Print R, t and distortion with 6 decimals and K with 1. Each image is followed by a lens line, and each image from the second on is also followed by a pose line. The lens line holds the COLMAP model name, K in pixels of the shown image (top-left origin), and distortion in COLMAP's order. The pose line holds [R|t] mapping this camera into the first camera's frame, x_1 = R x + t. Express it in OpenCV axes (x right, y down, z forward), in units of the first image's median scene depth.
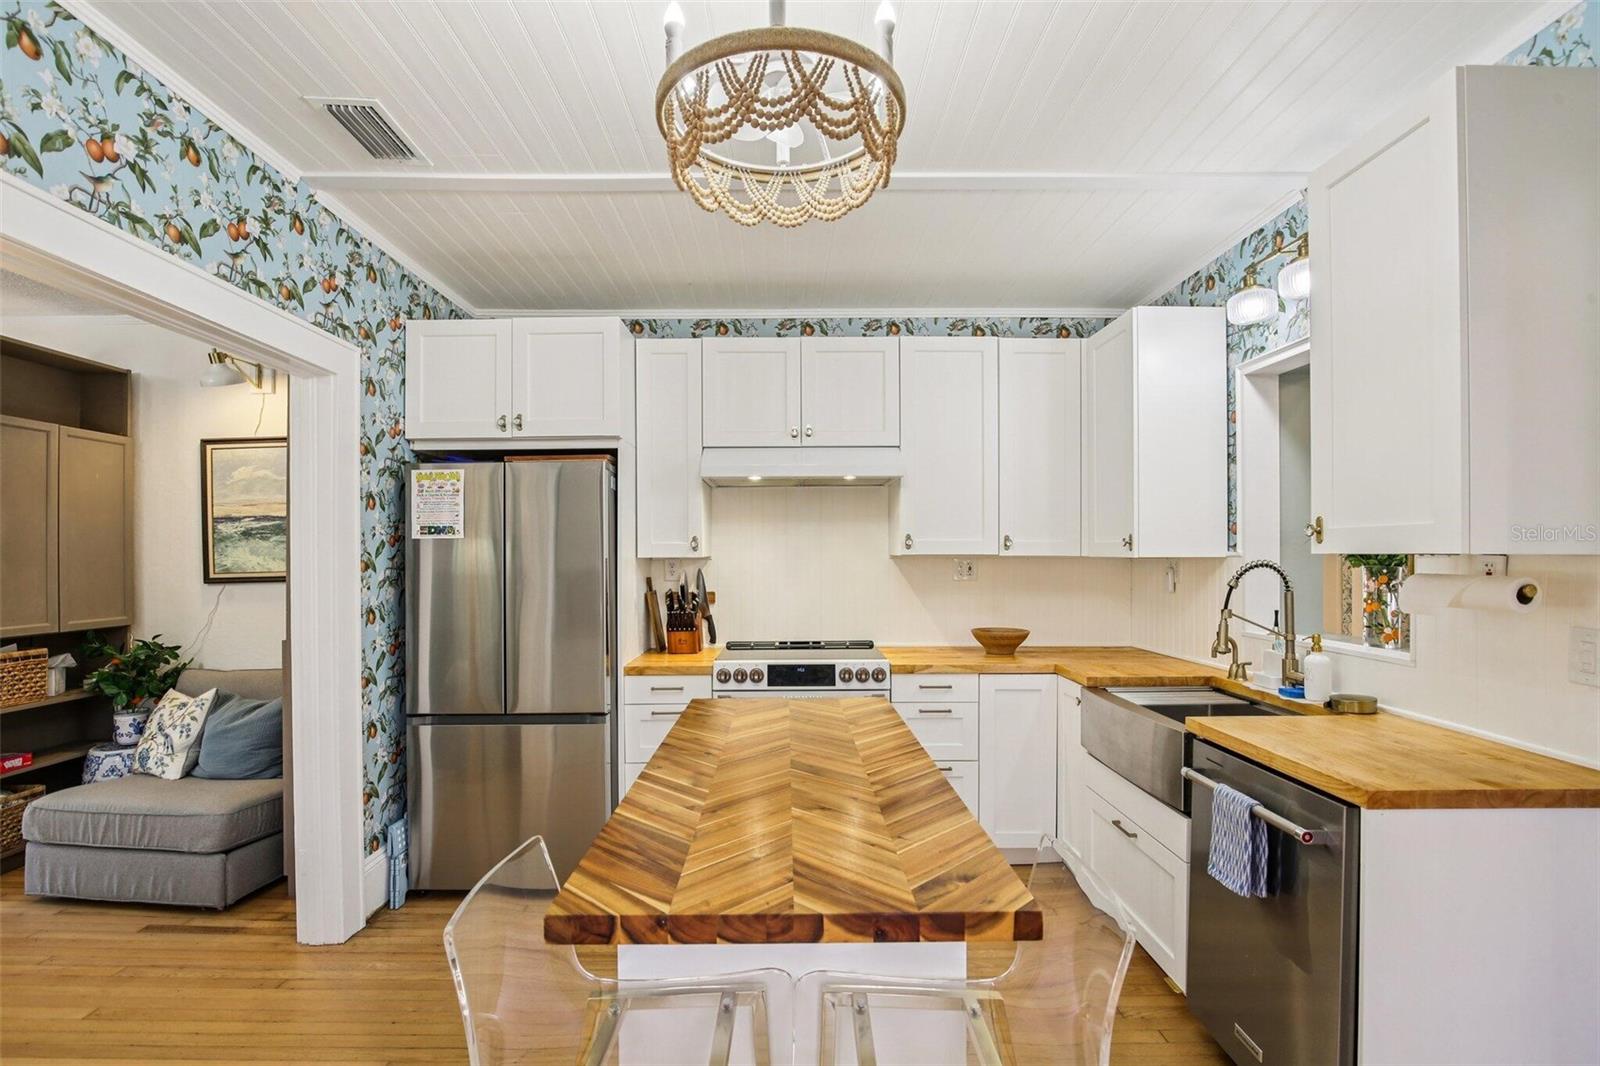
lens RADIAL K [[745.4, 0, 784.6], [0, 745.4, 555.4], [0, 0, 1]] dist [-0.021664, 0.001822]
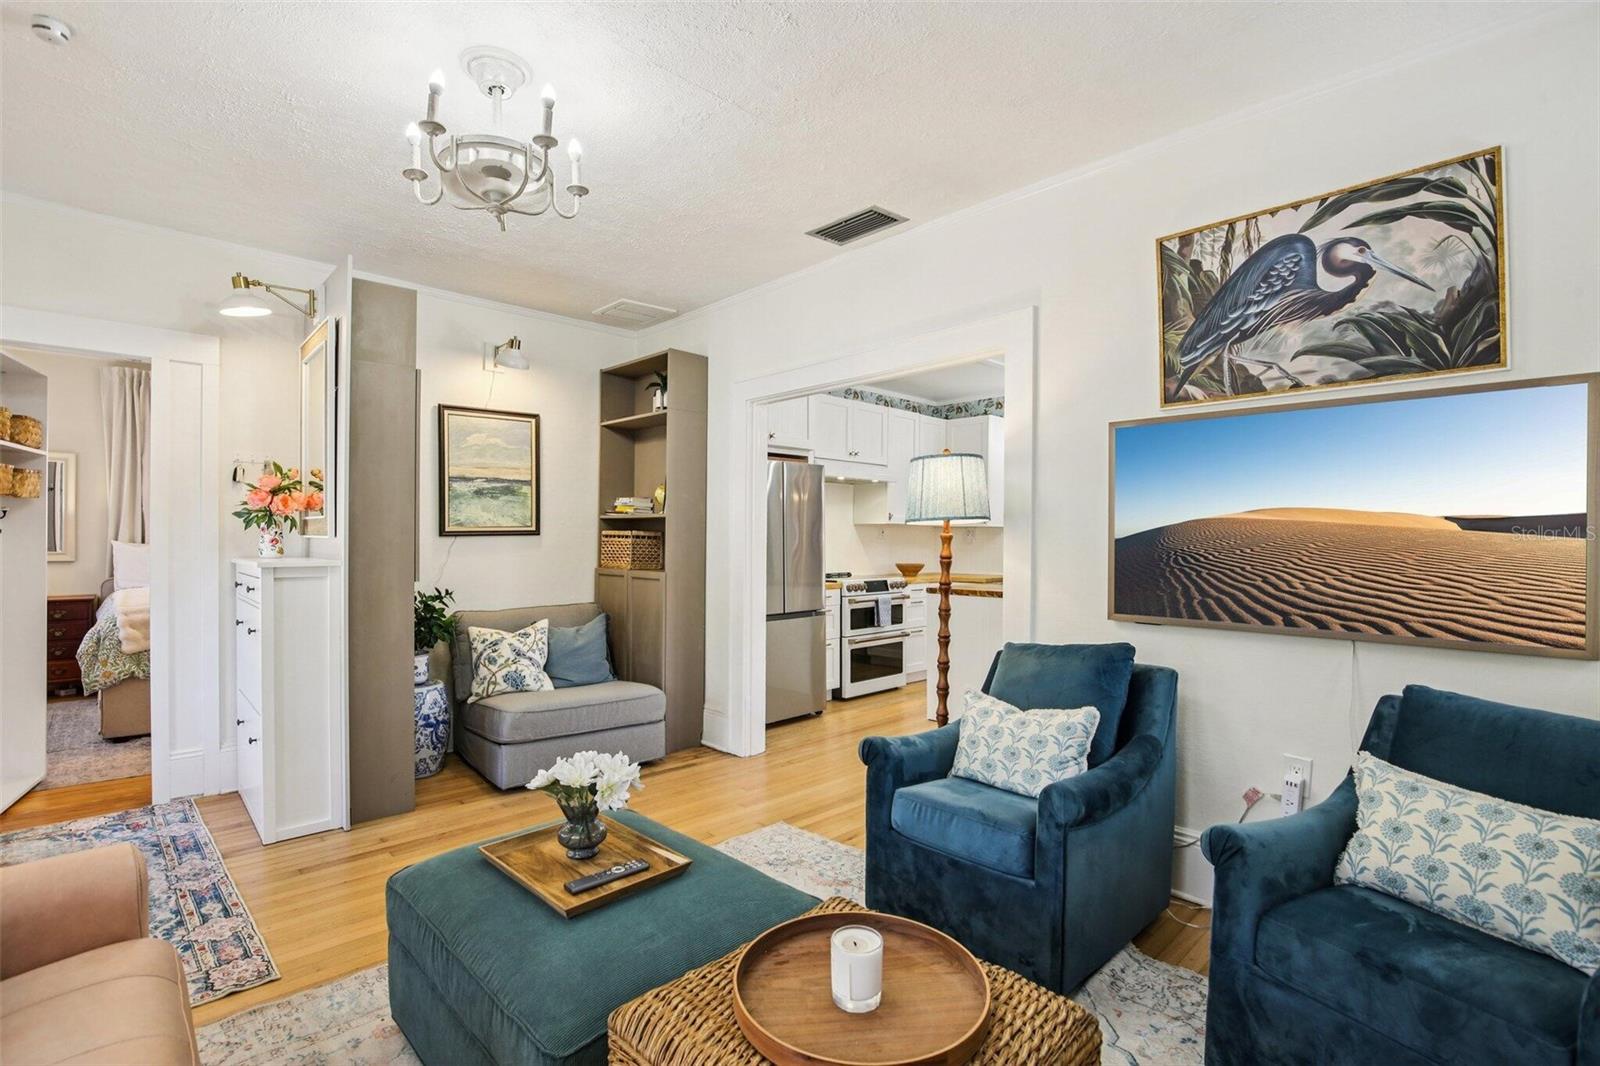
lens RADIAL K [[745.4, 0, 798.2], [0, 745.4, 546.5], [0, 0, 1]] dist [-0.021664, 0.001822]
pose [[0.714069, 0.001250, 0.700074, -1.179606], [-0.010144, 0.999912, 0.008561, 0.038757], [-0.700002, -0.013214, 0.714019, -0.162411]]
